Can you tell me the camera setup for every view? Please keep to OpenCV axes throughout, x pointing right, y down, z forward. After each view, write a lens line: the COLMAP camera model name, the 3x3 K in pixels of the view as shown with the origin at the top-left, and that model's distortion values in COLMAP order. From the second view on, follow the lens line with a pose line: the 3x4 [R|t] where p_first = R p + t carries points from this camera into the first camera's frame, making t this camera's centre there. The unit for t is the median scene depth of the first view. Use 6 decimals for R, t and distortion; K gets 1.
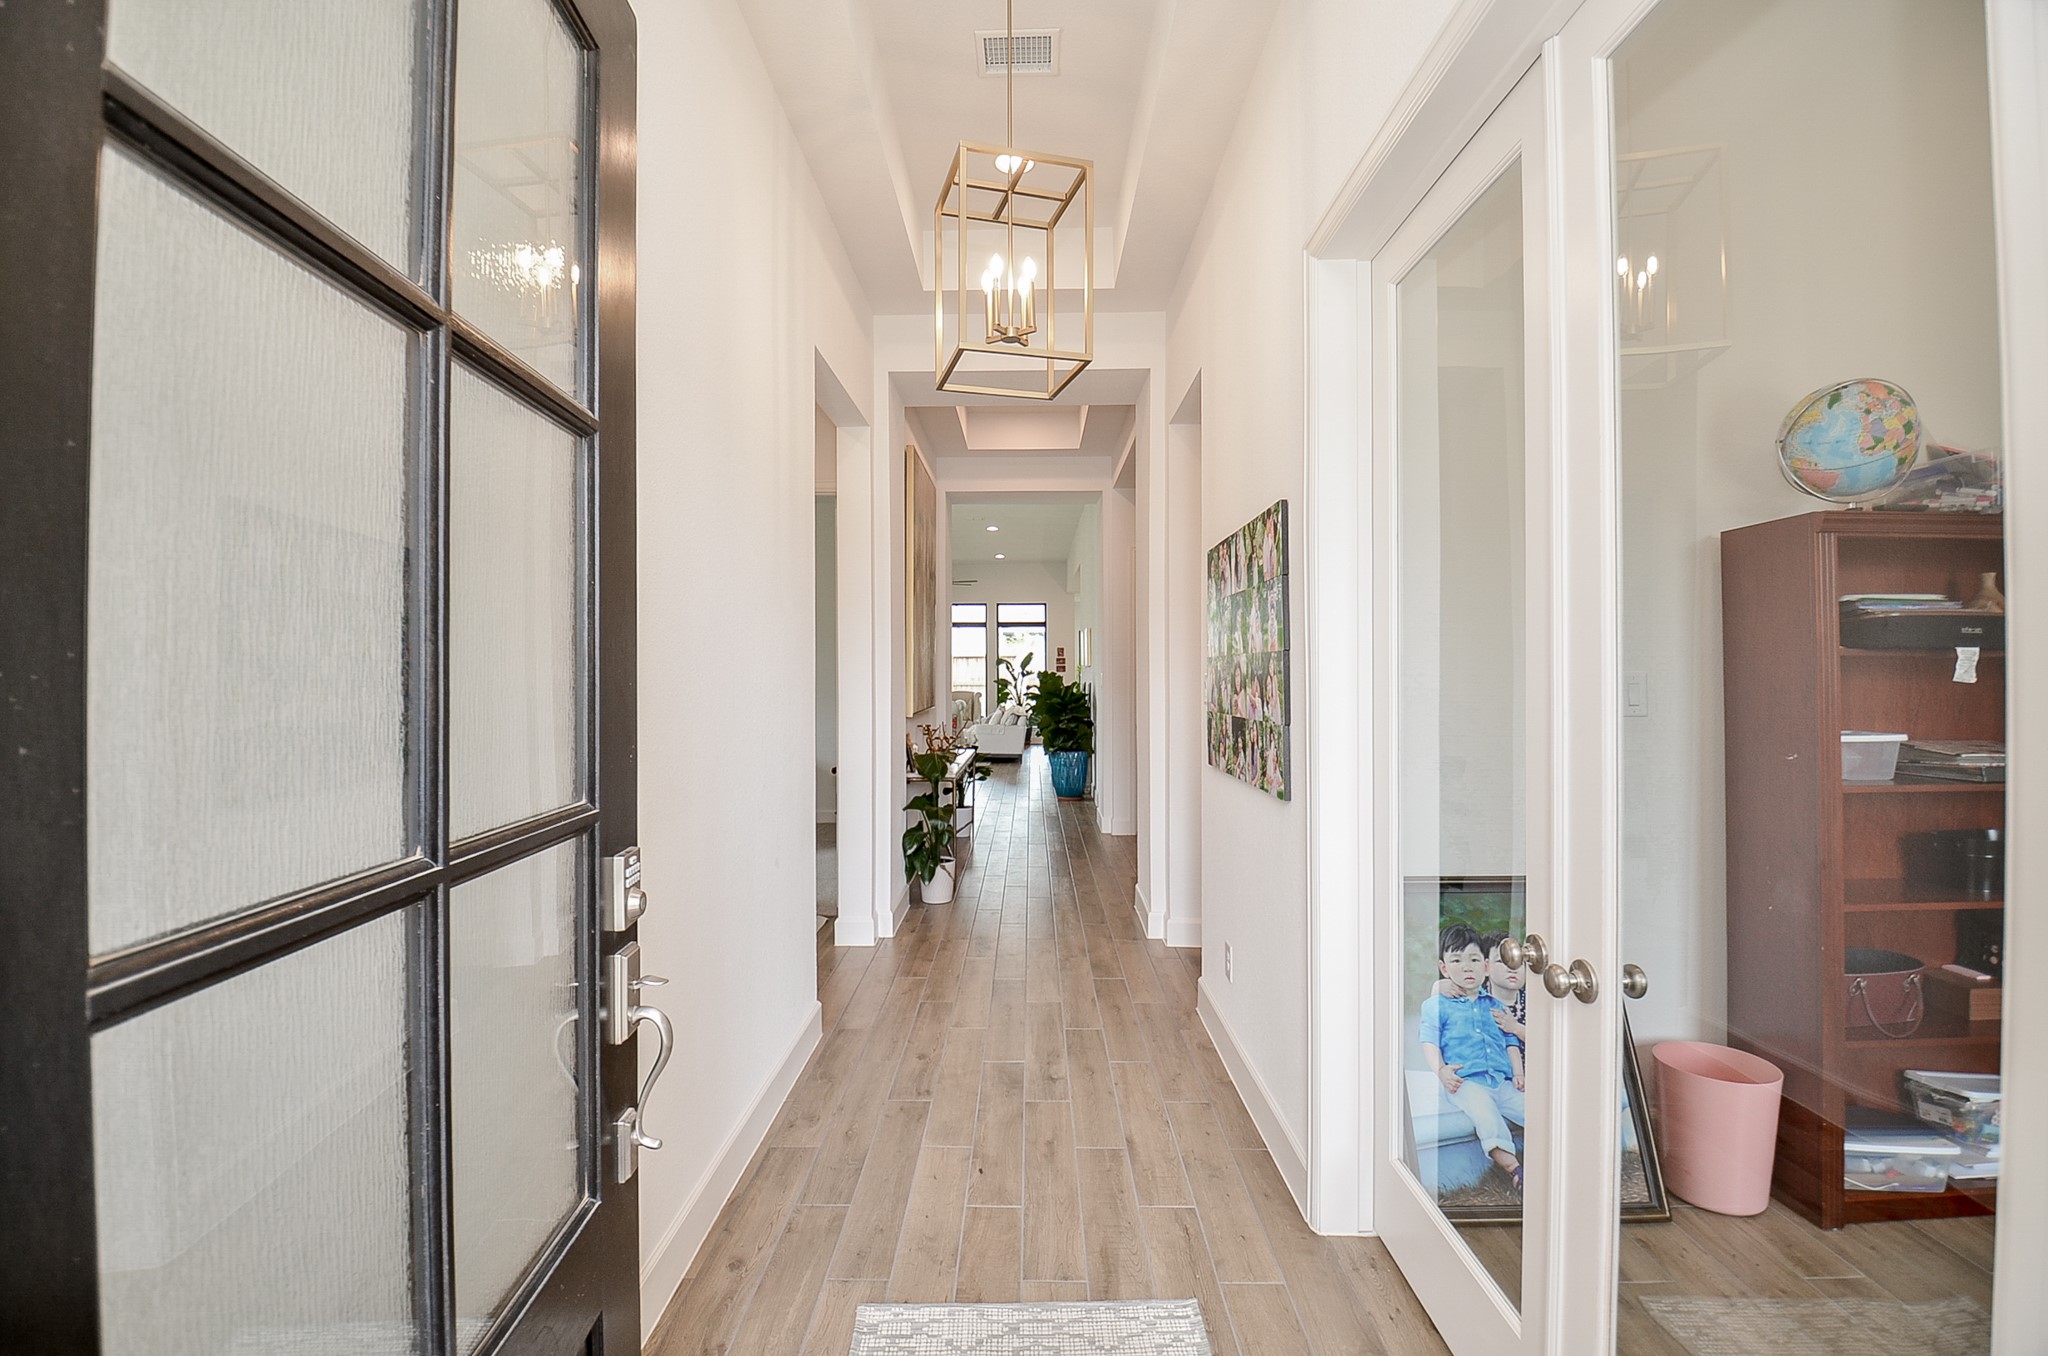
lens RADIAL K [[927.6, 0, 1023.3], [0, 927.6, 669.8], [0, 0, 1]] dist [-0.000184, -0.014411]
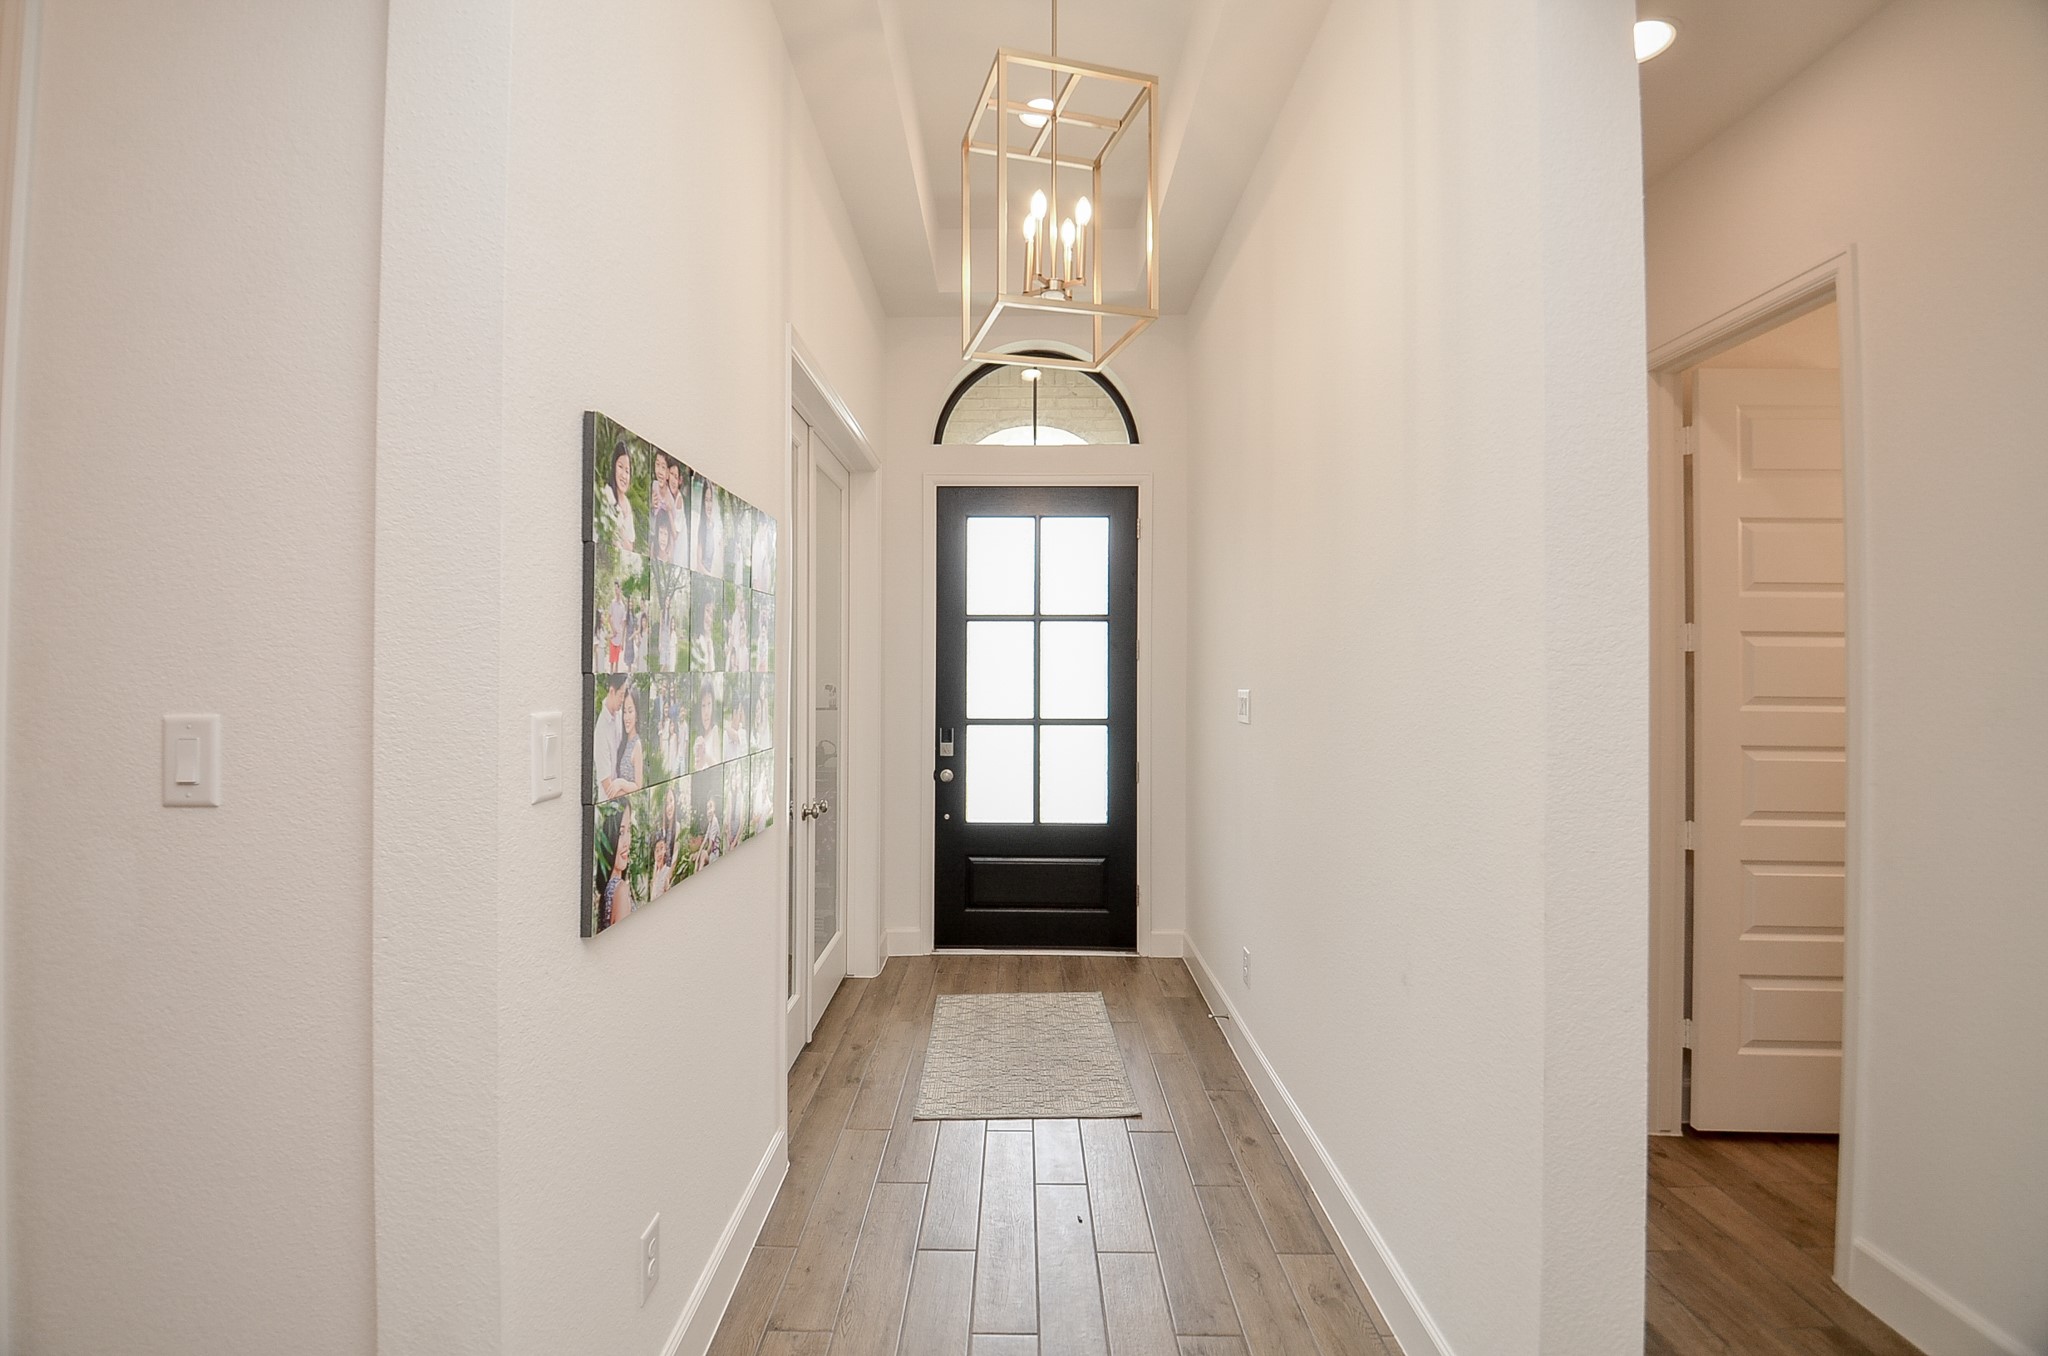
lens RADIAL K [[927.6, 0, 1023.3], [0, 927.6, 669.8], [0, 0, 1]] dist [-0.000184, -0.014411]
pose [[-0.999879, -0.001226, -0.015515, 0.025131], [-0.001100, 0.999966, -0.008122, -0.014097], [0.015524, -0.008104, -0.999847, 1.771161]]
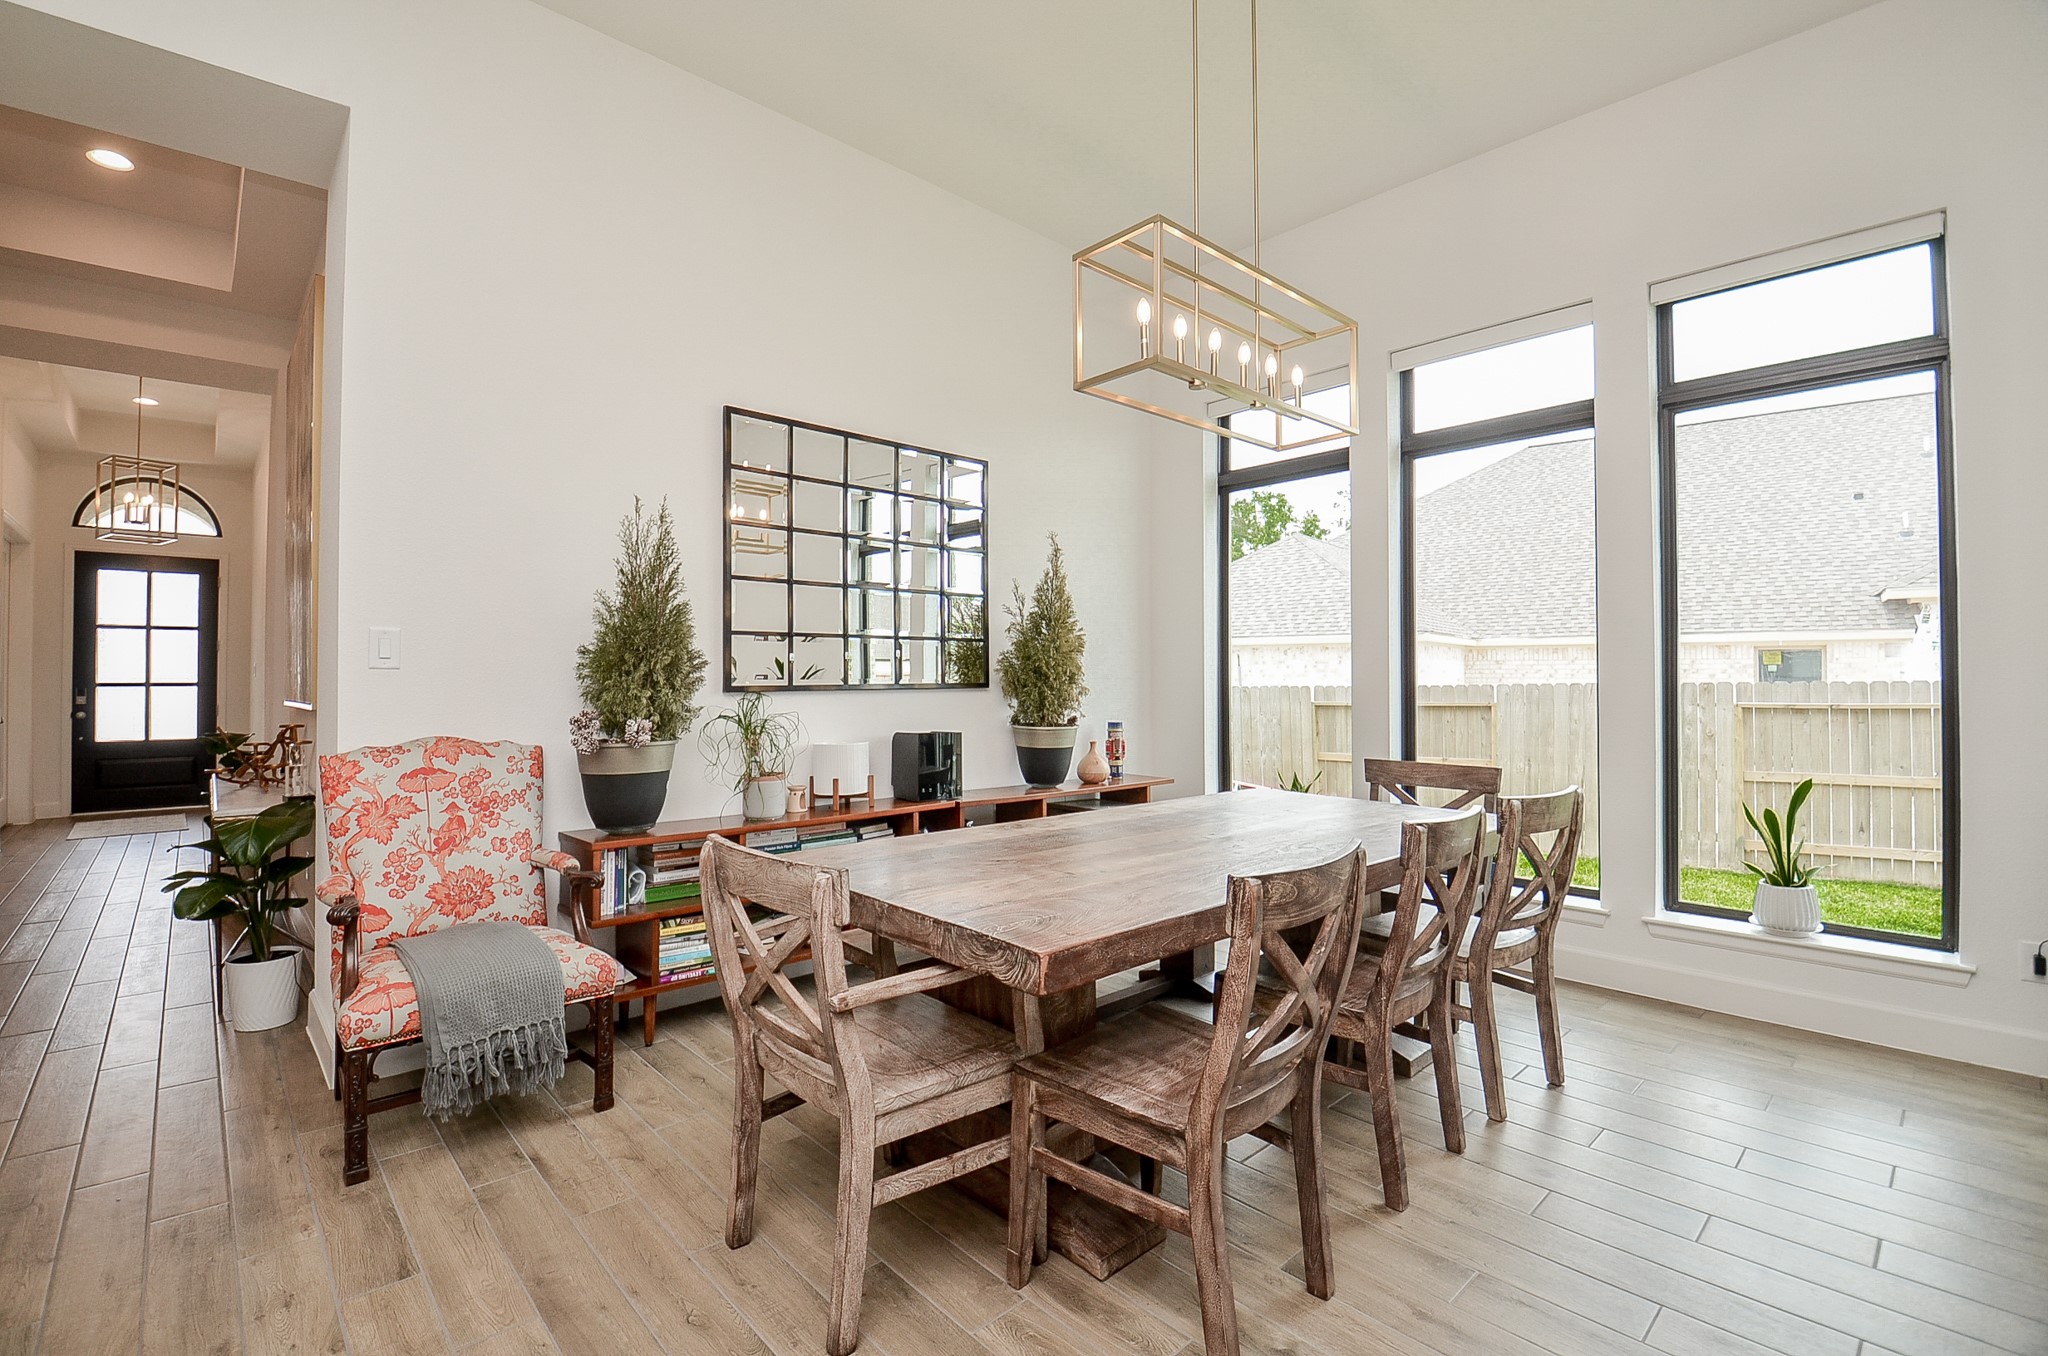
lens RADIAL K [[927.6, 0, 1023.3], [0, 927.6, 669.8], [0, 0, 1]] dist [-0.000184, -0.014411]
pose [[-0.722740, -0.006168, -0.691092, -0.019857], [0.006207, 0.999862, -0.015415, 0.074487], [0.691092, -0.015431, -0.722602, 4.056361]]
